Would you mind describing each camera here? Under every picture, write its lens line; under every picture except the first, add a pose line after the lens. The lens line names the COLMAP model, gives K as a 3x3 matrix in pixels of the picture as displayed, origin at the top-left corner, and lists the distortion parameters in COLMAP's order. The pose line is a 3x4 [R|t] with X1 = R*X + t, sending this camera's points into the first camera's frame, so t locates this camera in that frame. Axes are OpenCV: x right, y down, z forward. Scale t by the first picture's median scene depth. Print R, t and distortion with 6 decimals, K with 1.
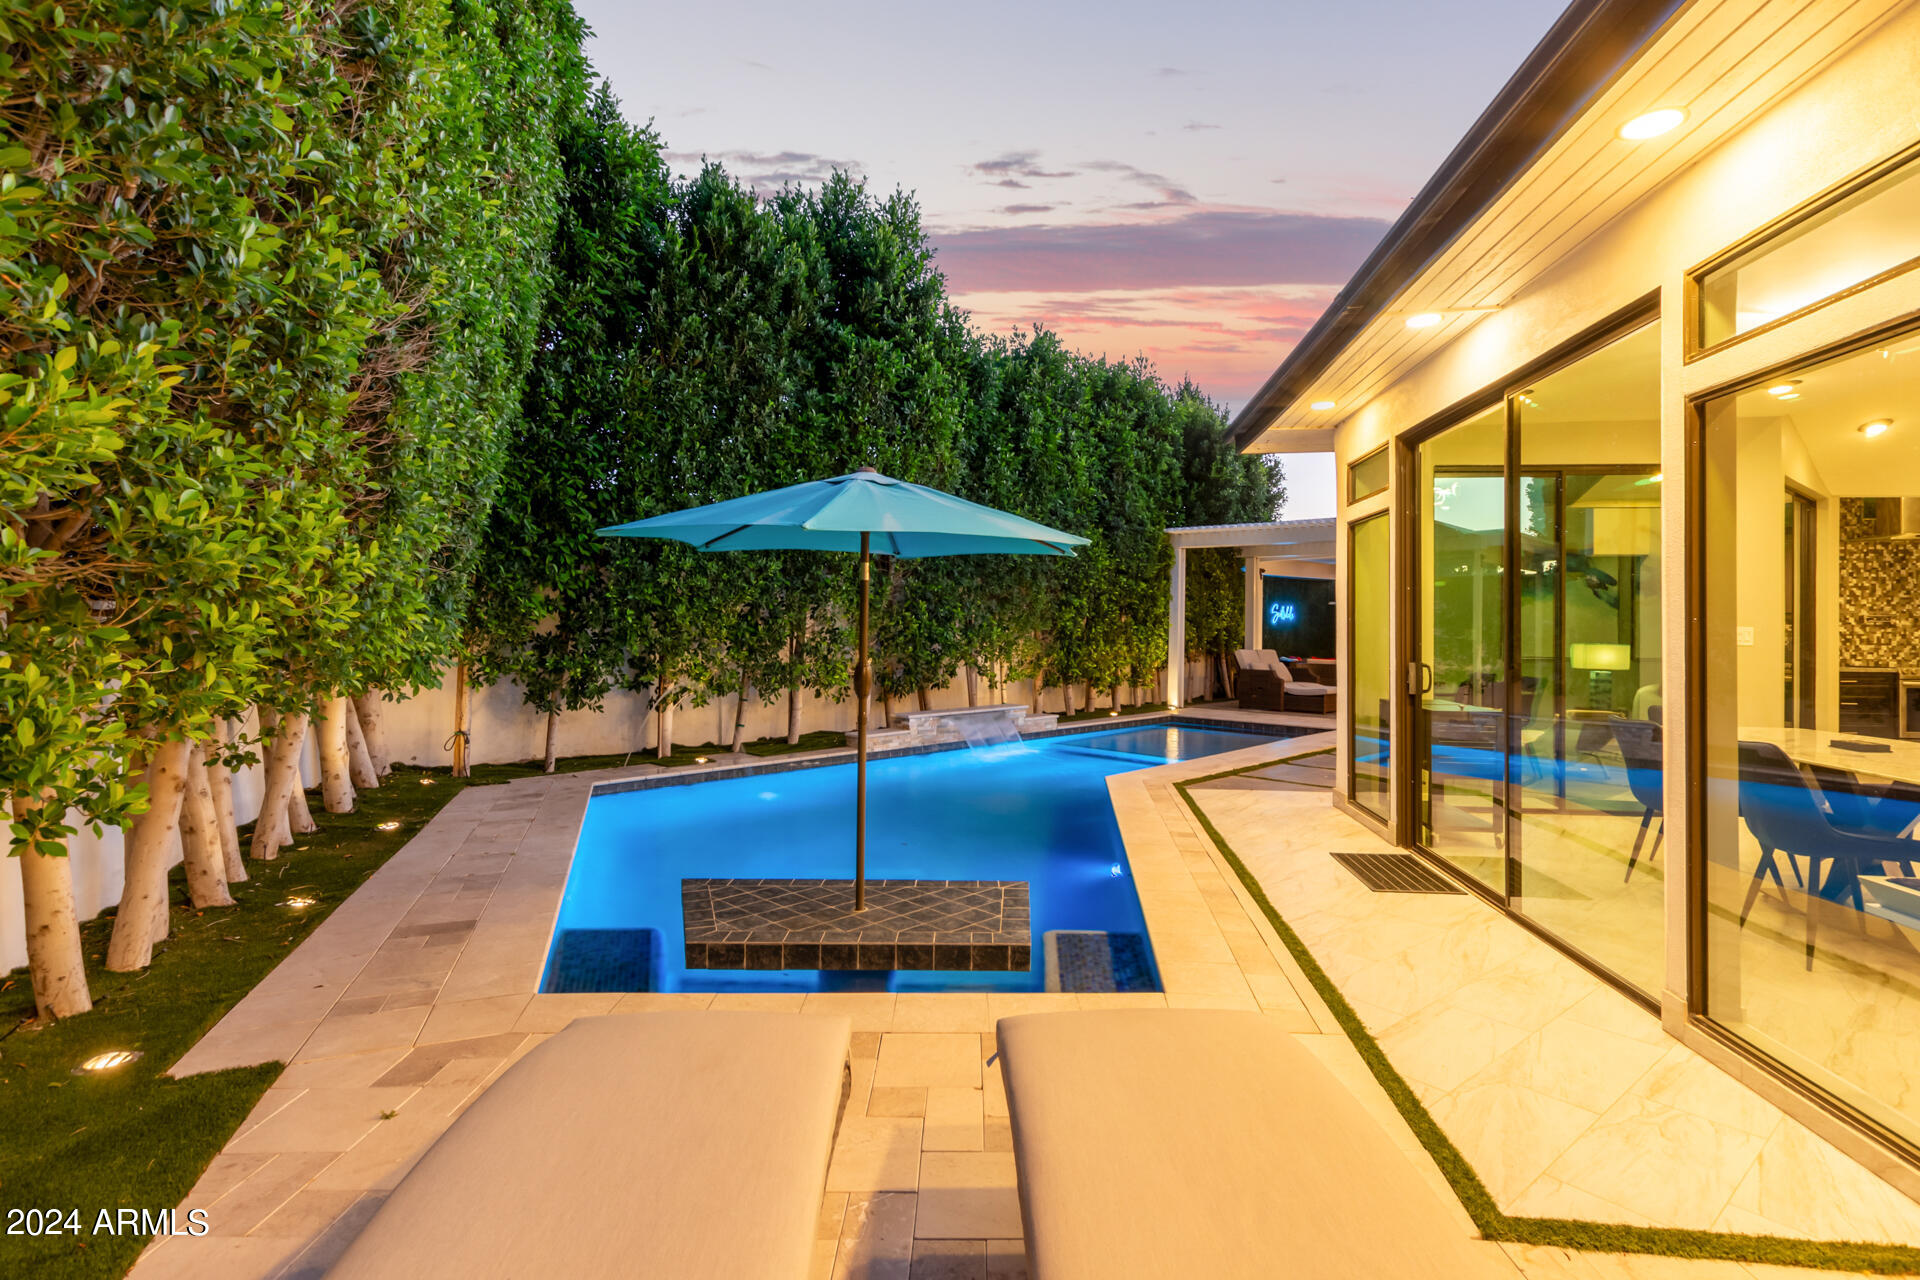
lens RADIAL K [[894.6, 0, 961.8], [0, 894.6, 634.4], [0, 0, 1]] dist [-0.001177, -0.000014]
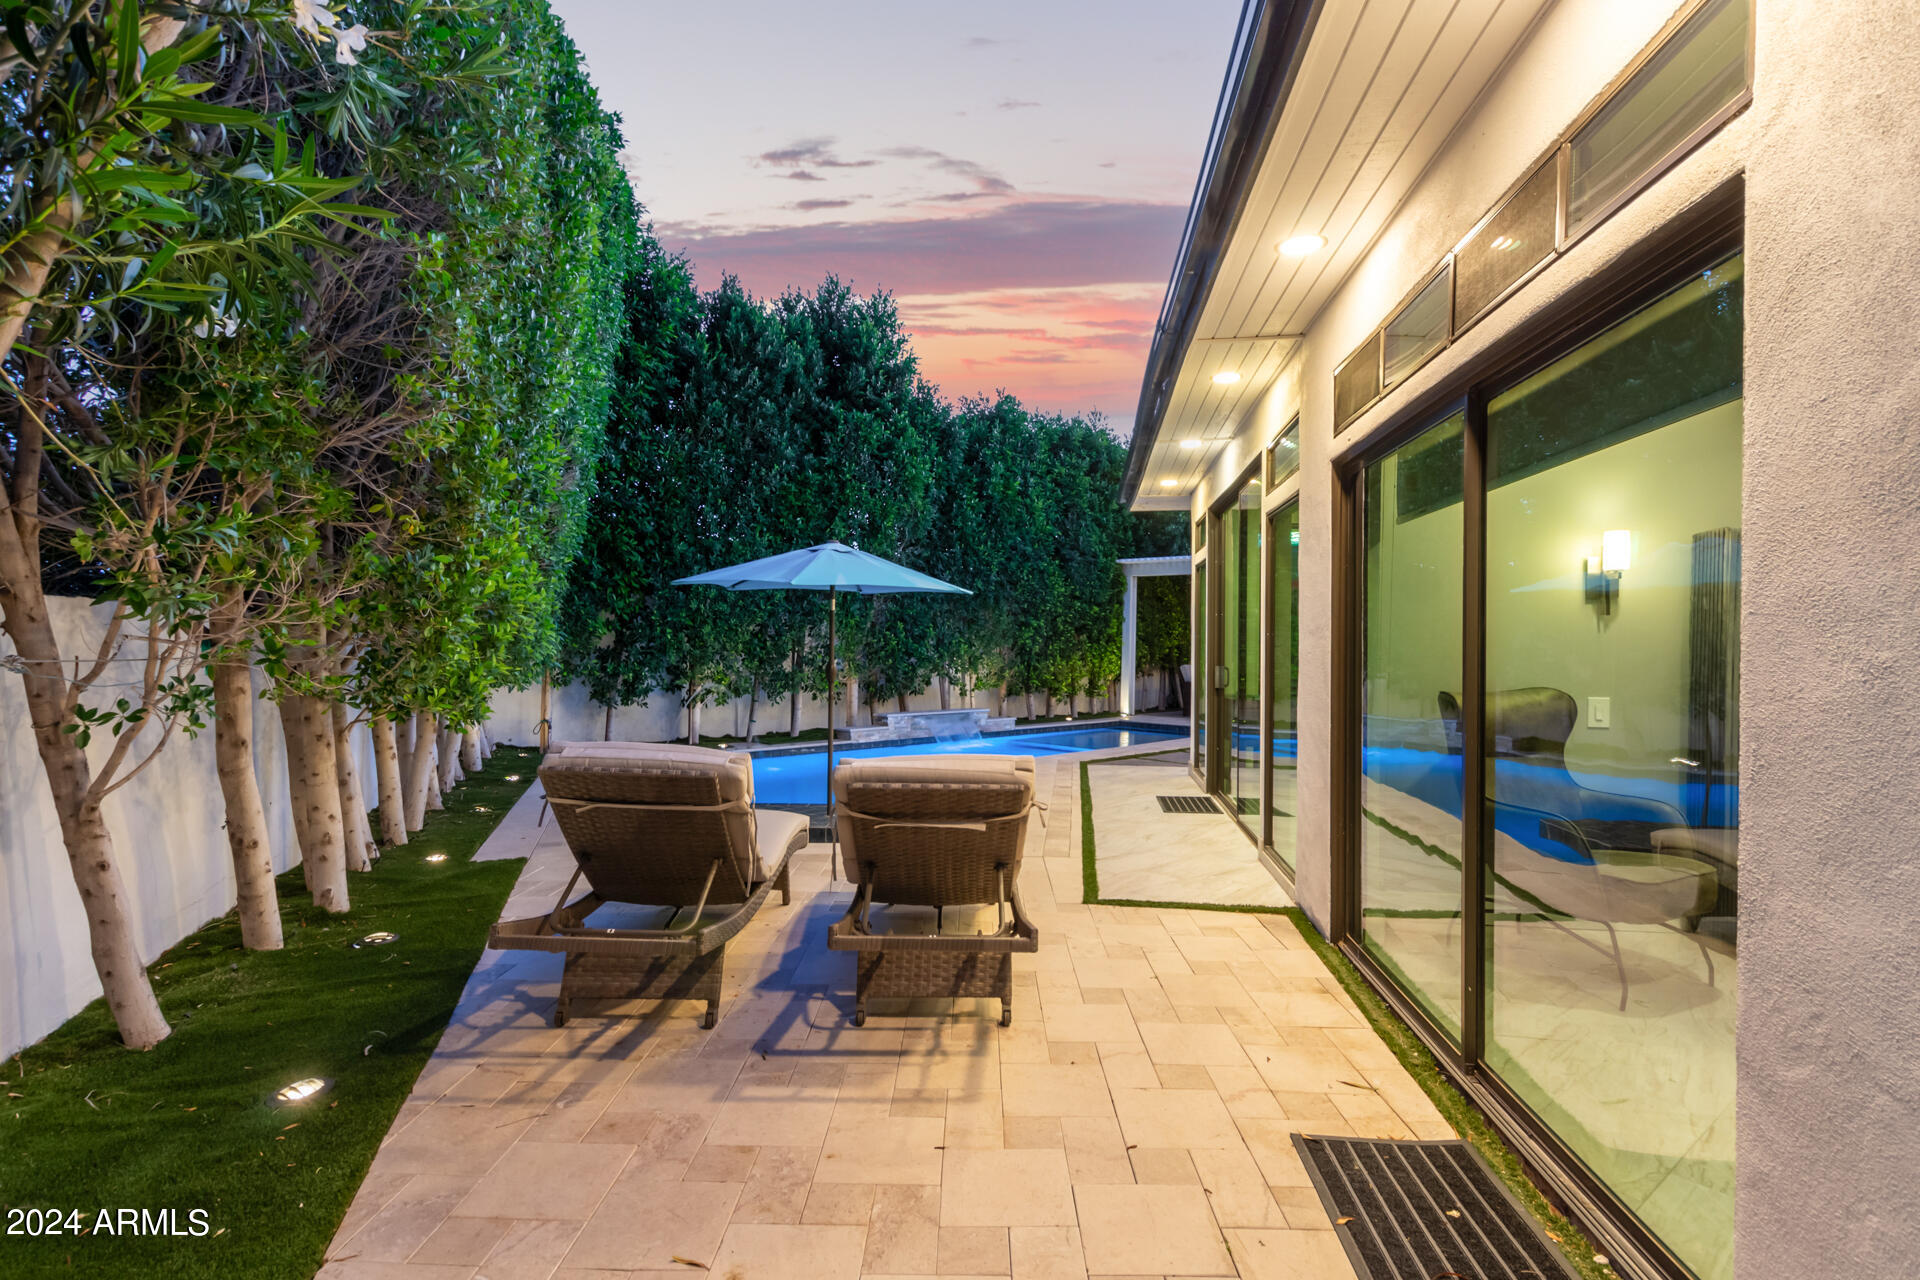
lens RADIAL K [[894.6, 0, 946.0], [0, 894.6, 671.1], [0, 0, 1]] dist [-0.001177, -0.000014]
pose [[0.999659, 0.003102, -0.025934, 0.057817], [-0.002628, 0.999829, 0.018287, 0.007904], [0.025986, -0.018212, 0.999496, -0.253744]]
